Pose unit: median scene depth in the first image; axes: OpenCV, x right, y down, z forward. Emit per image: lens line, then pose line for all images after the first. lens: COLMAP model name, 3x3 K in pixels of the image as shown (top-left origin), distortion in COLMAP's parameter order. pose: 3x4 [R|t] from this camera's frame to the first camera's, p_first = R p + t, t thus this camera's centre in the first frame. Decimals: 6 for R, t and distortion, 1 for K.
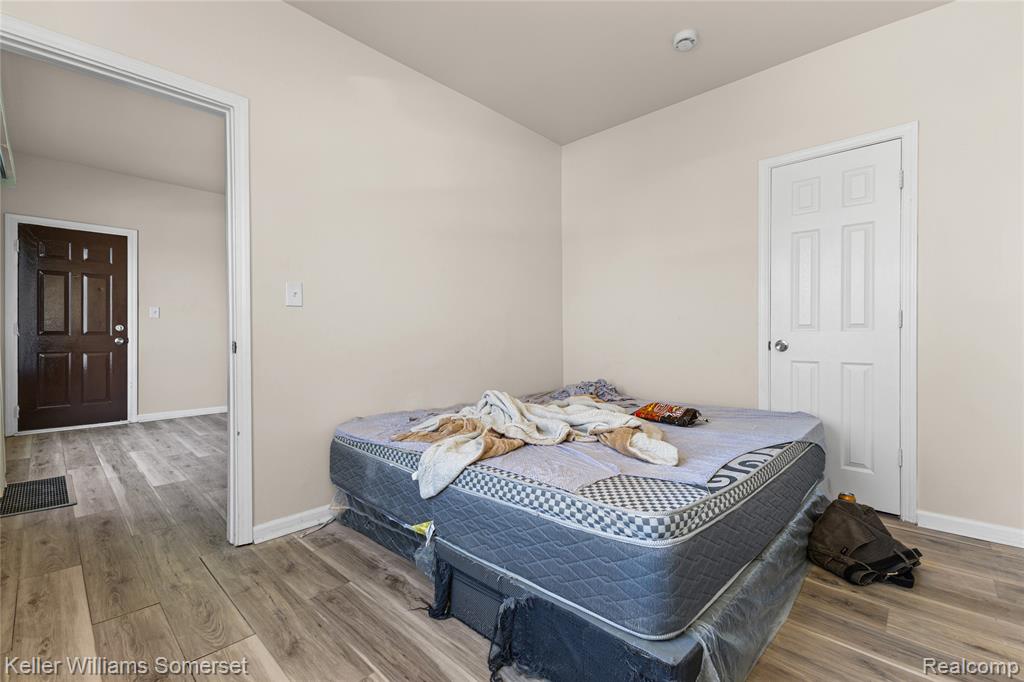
lens RADIAL K [[449.9, 0, 516.5], [0, 449.9, 338.1], [0, 0, 1]] dist [0.011103, 0.000642]
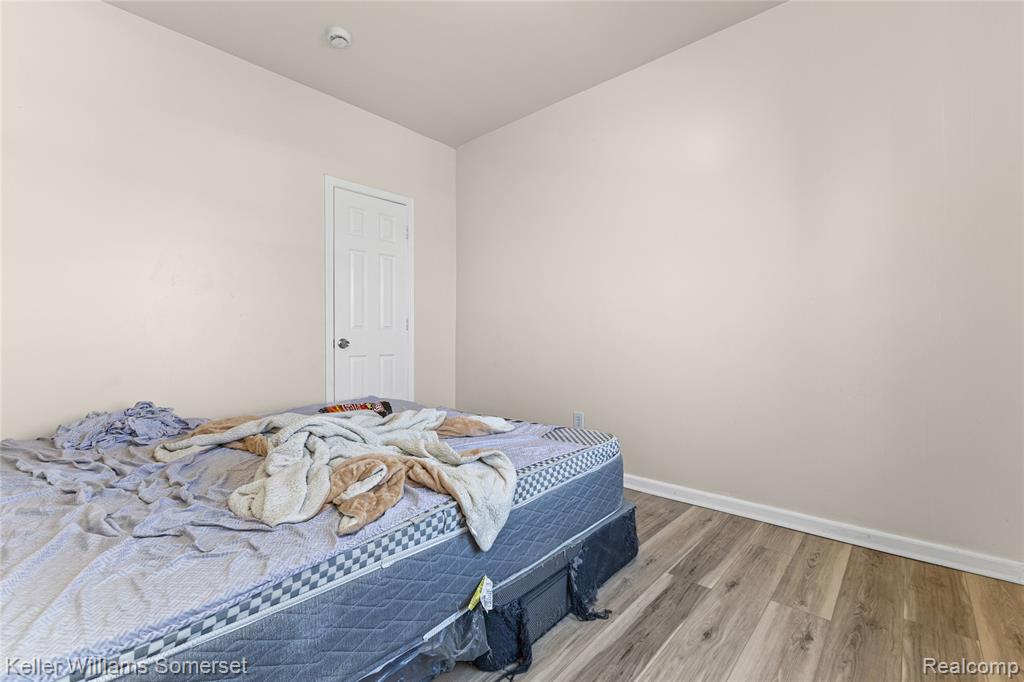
lens RADIAL K [[449.9, 0, 514.7], [0, 449.9, 338.4], [0, 0, 1]] dist [0.011103, 0.000642]
pose [[-0.040371, -0.004018, 0.999177, -1.024317], [0.008364, 0.999956, 0.004359, 0.002968], [-0.999150, 0.008533, -0.040336, 1.057582]]
